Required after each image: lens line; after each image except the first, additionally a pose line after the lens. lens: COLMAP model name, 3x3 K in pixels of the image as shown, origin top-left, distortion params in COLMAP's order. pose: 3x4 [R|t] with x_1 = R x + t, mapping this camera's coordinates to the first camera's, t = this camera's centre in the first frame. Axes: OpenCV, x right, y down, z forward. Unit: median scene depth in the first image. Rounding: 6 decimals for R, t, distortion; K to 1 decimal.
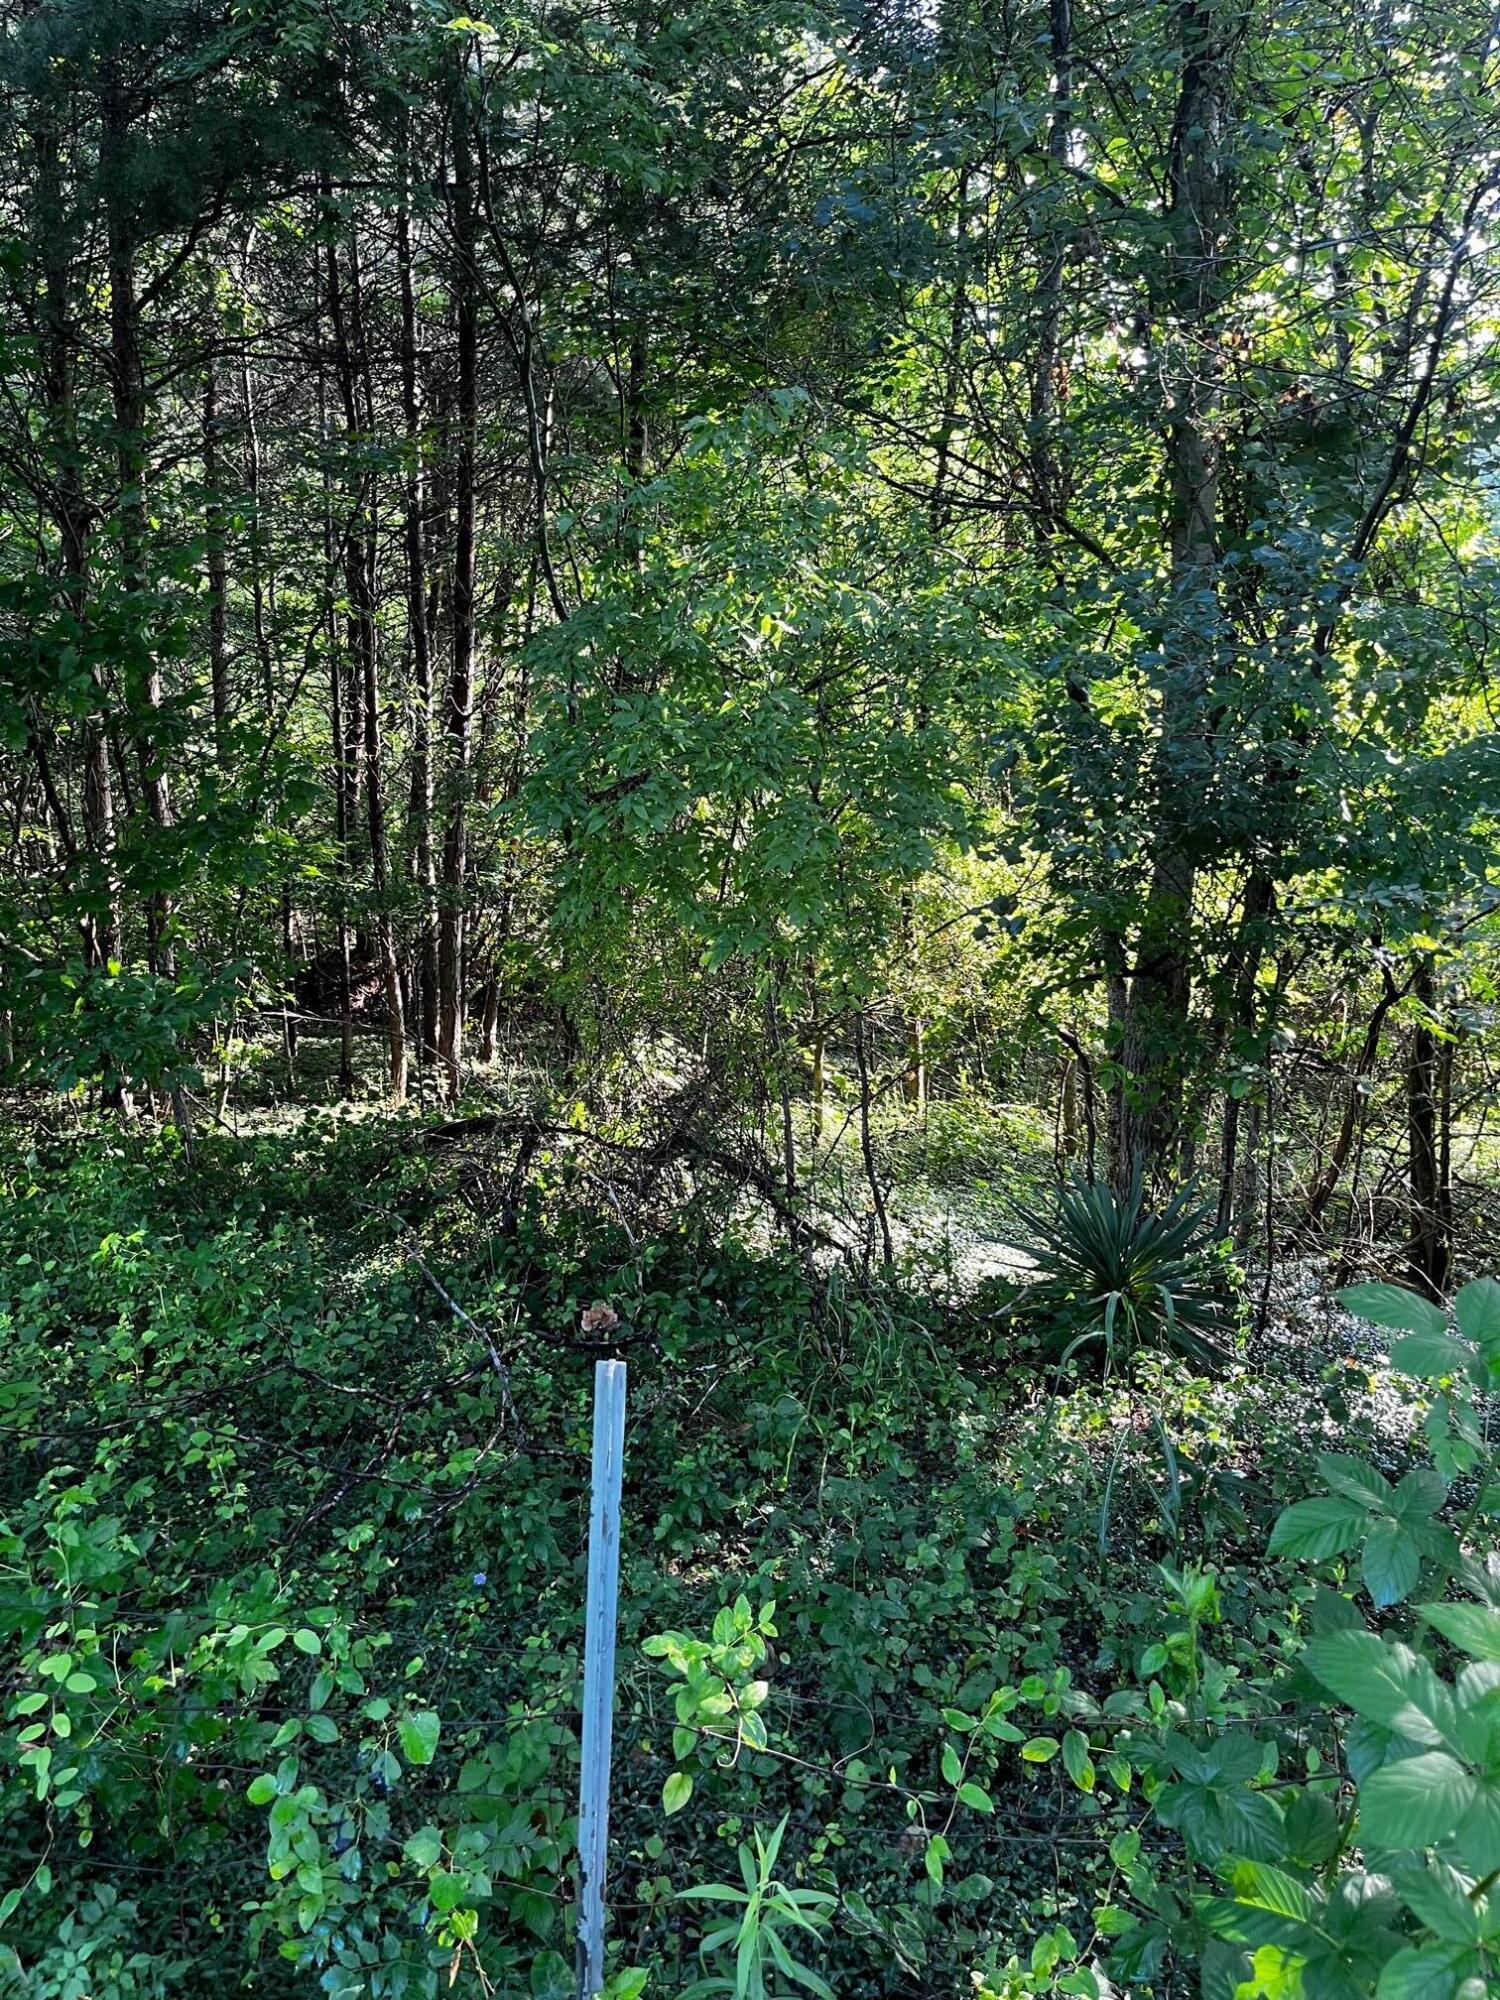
lens RADIAL K [[1490.4, 0, 770.4], [0, 1490.4, 992.4], [0, 0, 1]] dist [0.031494, -0.056816]
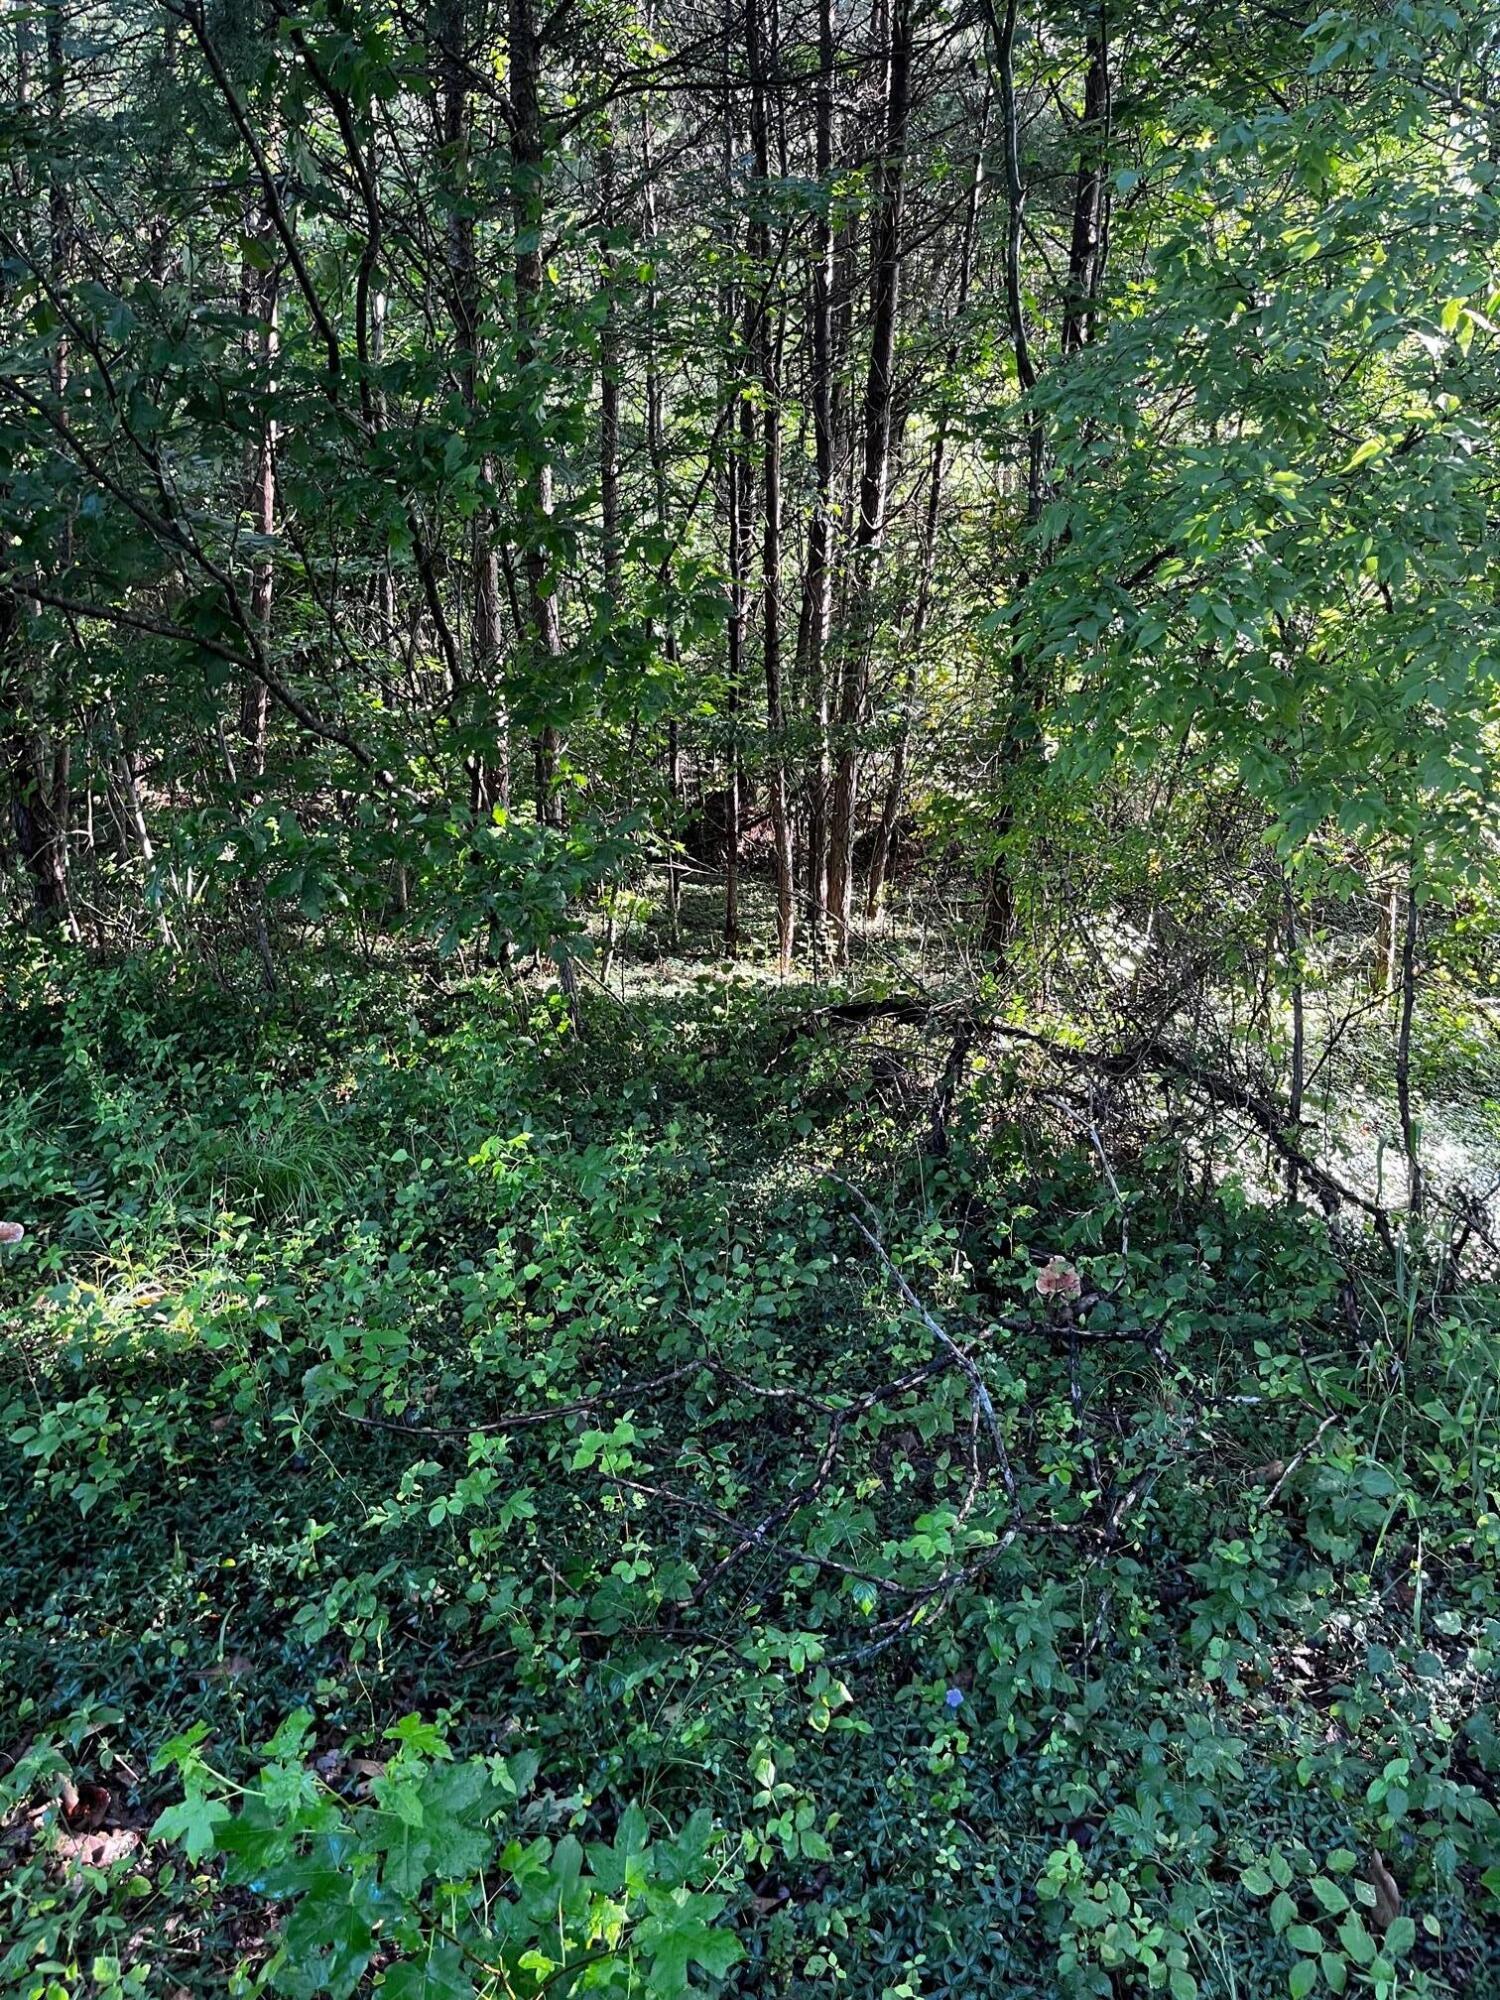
lens RADIAL K [[1490.4, 0, 755.8], [0, 1490.4, 1000.0], [0, 0, 1]] dist [0.031494, -0.056816]
pose [[0.969089, 0.056645, -0.240120, -0.065396], [-0.030116, 0.993167, 0.112748, -0.010548], [0.244866, -0.102032, 0.964173, 0.154407]]
